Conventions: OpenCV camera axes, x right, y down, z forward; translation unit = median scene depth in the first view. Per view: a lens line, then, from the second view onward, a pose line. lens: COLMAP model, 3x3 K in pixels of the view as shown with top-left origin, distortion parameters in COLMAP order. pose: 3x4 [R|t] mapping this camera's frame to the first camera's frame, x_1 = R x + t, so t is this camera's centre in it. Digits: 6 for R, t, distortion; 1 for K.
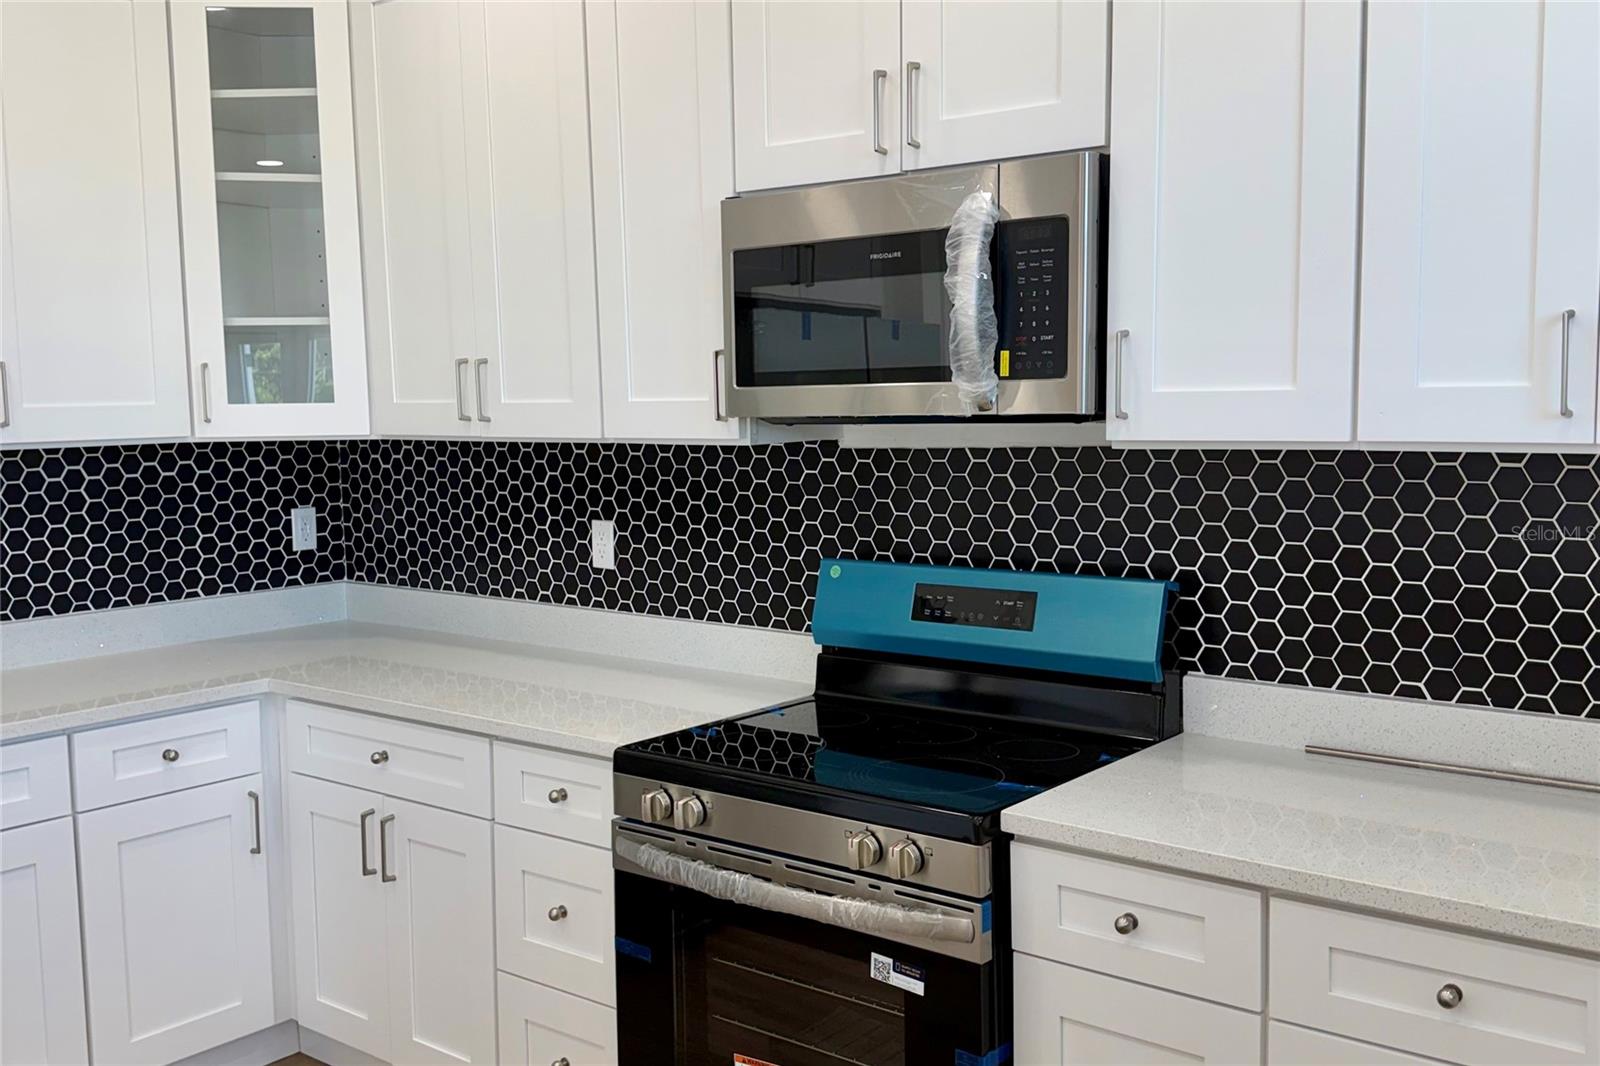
lens RADIAL K [[1501.5, 0, 800.0], [0, 1501.5, 533.0], [0, 0, 1]] dist [0.192099, -0.412806]
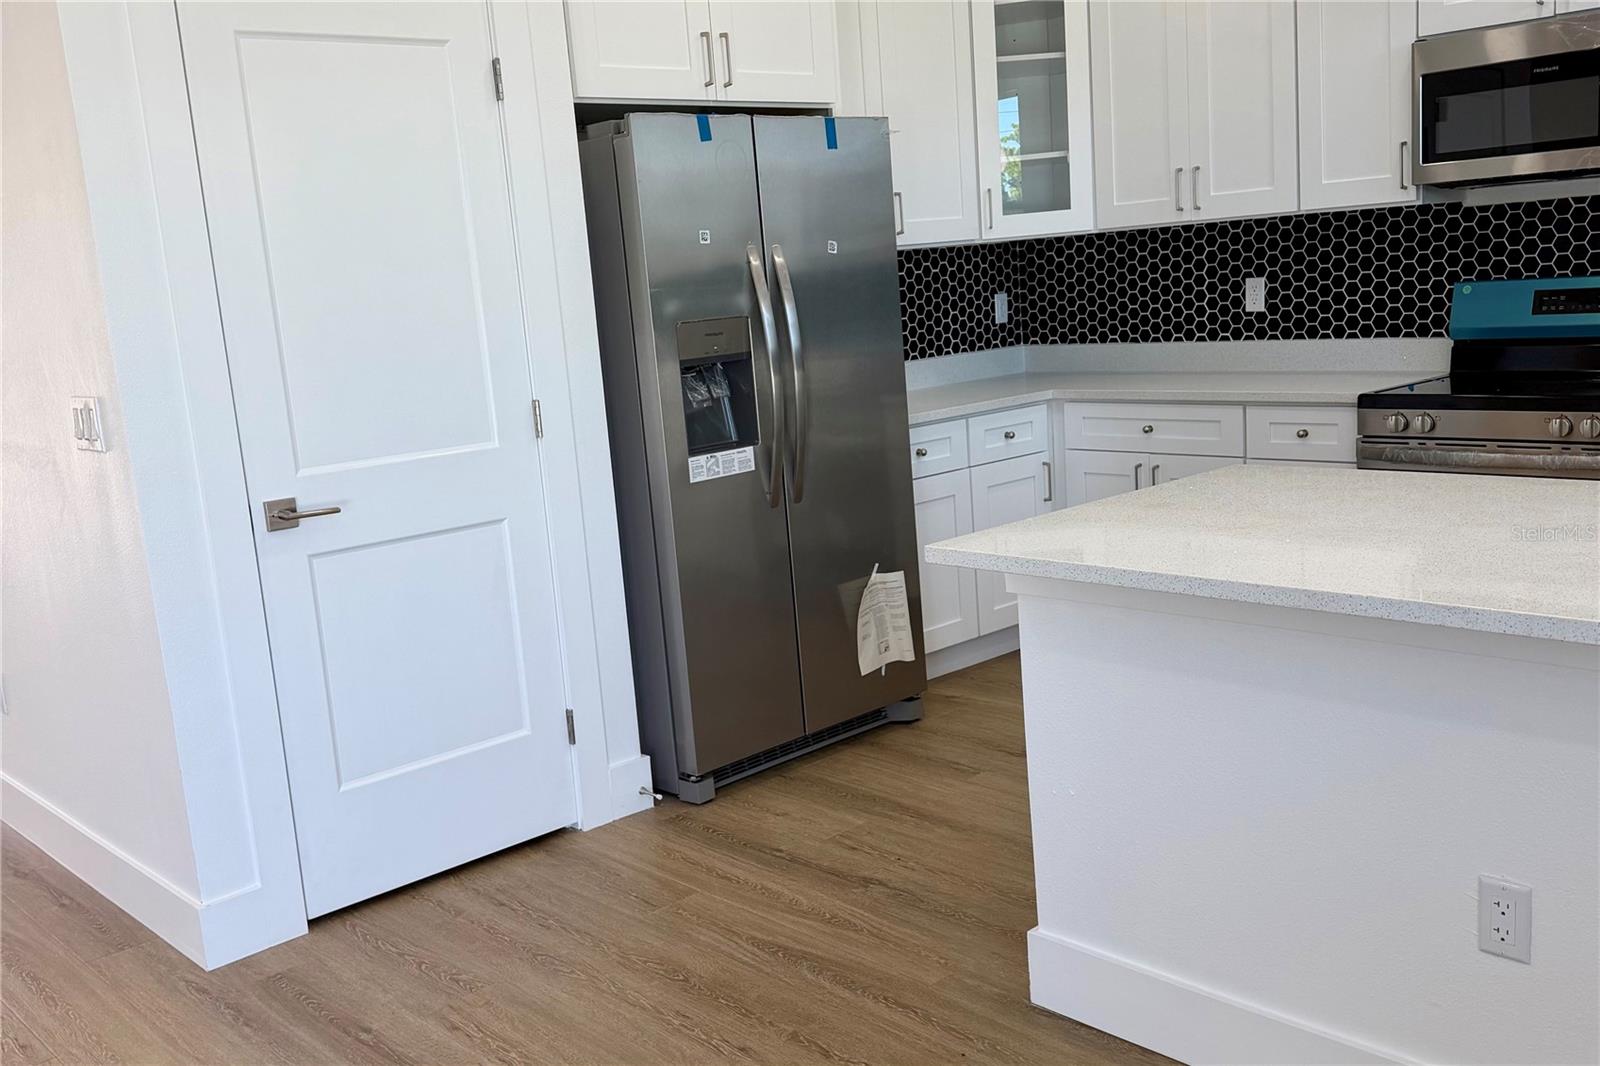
lens RADIAL K [[1478.8, 0, 790.2], [0, 1478.8, 542.9], [0, 0, 1]] dist [0.184777, -0.402762]
pose [[0.985645, -0.029244, -0.166278, -0.363413], [0.045342, 0.994552, 0.093859, 0.095741], [0.162627, -0.100051, 0.981602, -0.556684]]
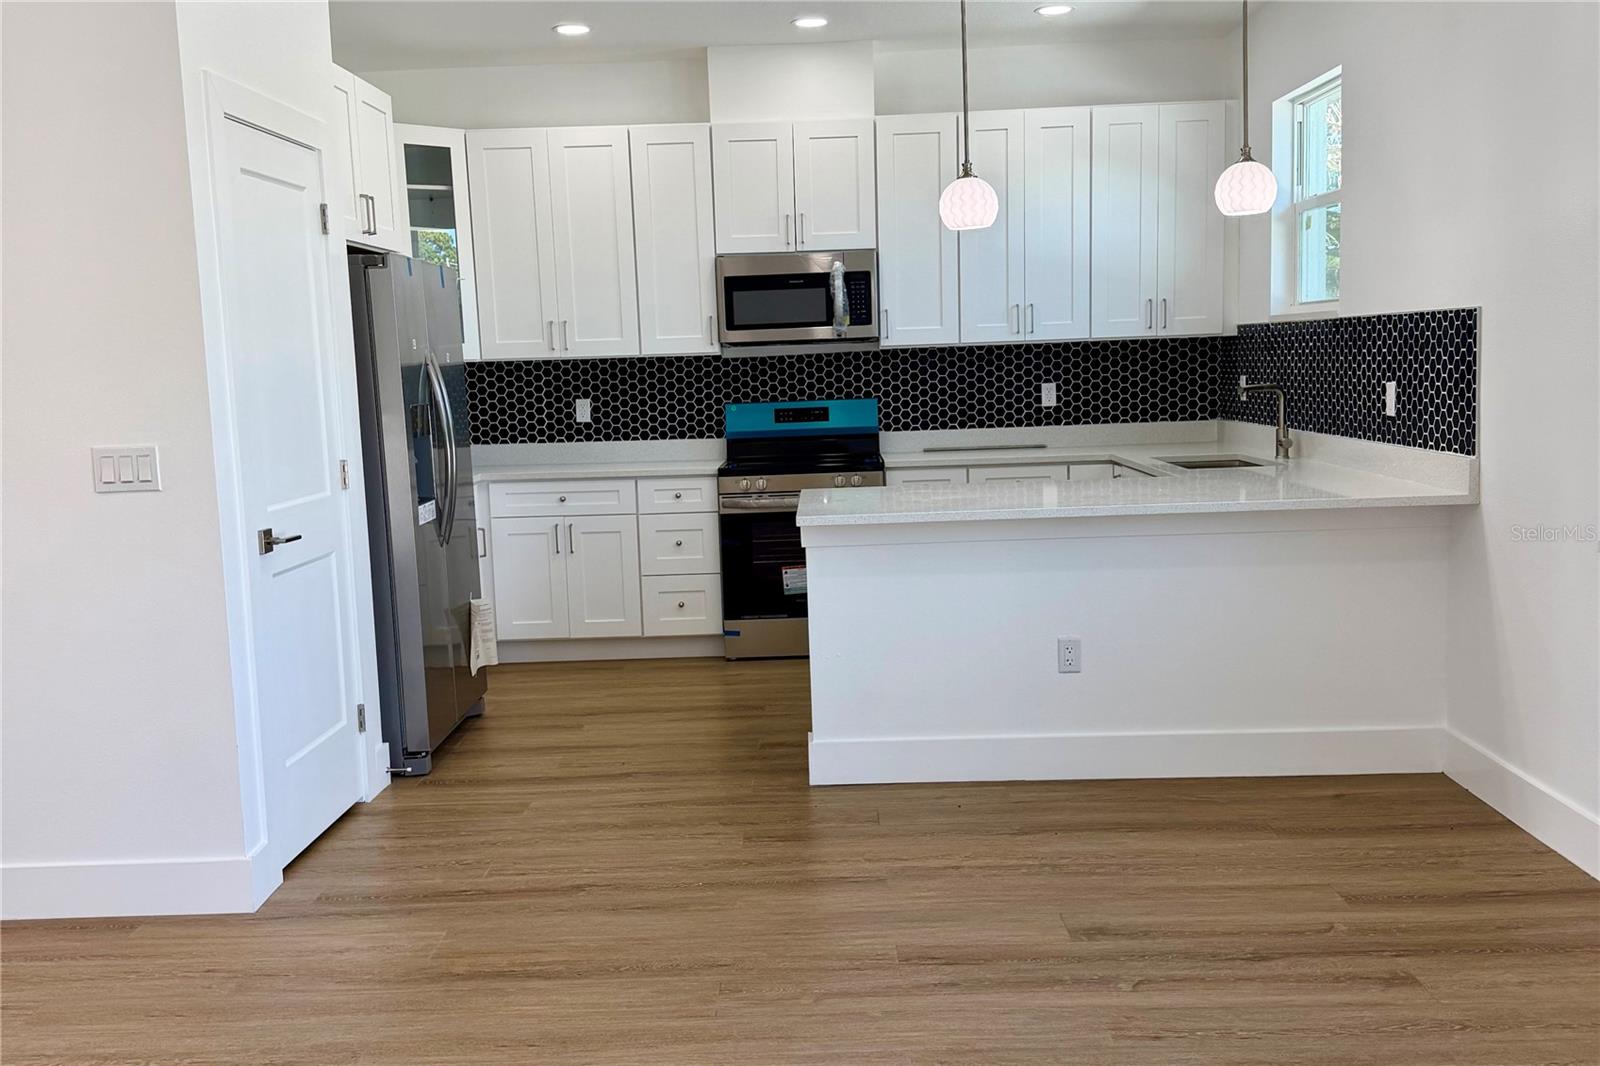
lens RADIAL K [[1478.8, 0, 790.2], [0, 1478.8, 542.9], [0, 0, 1]] dist [0.184777, -0.402762]
pose [[0.798907, -0.087197, 0.595101, -1.235776], [0.077483, 0.996111, 0.041935, 0.136482], [-0.596443, 0.012608, 0.802556, -0.896632]]
